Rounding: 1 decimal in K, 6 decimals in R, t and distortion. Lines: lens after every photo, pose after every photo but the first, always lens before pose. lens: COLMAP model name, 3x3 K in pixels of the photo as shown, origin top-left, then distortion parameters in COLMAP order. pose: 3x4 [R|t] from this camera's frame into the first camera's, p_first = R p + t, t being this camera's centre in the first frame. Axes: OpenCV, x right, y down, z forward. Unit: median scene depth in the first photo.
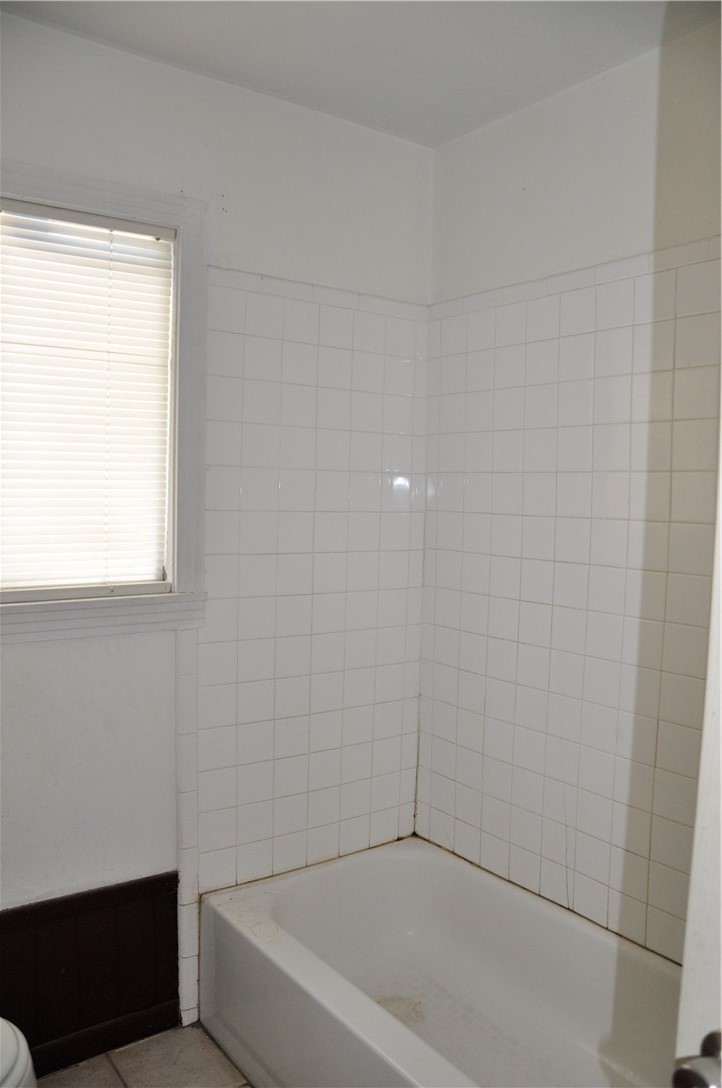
lens RADIAL K [[837.6, 0, 360.8], [0, 837.6, 543.5], [0, 0, 1]] dist [-0.140745, 0.082861]
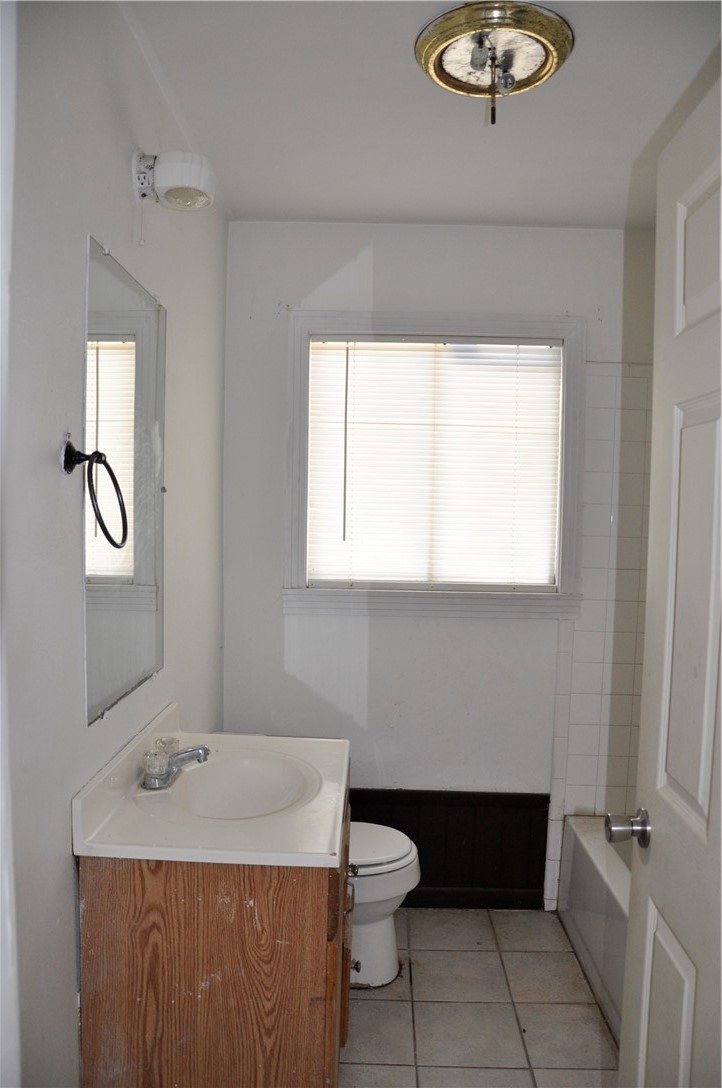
lens RADIAL K [[837.6, 0, 360.3], [0, 837.6, 543.7], [0, 0, 1]] dist [-0.140745, 0.082861]
pose [[0.793554, 0.022522, -0.608082, 0.366615], [-0.049957, 0.998353, -0.028218, 0.032085], [0.606445, 0.052770, 0.793372, -0.334056]]
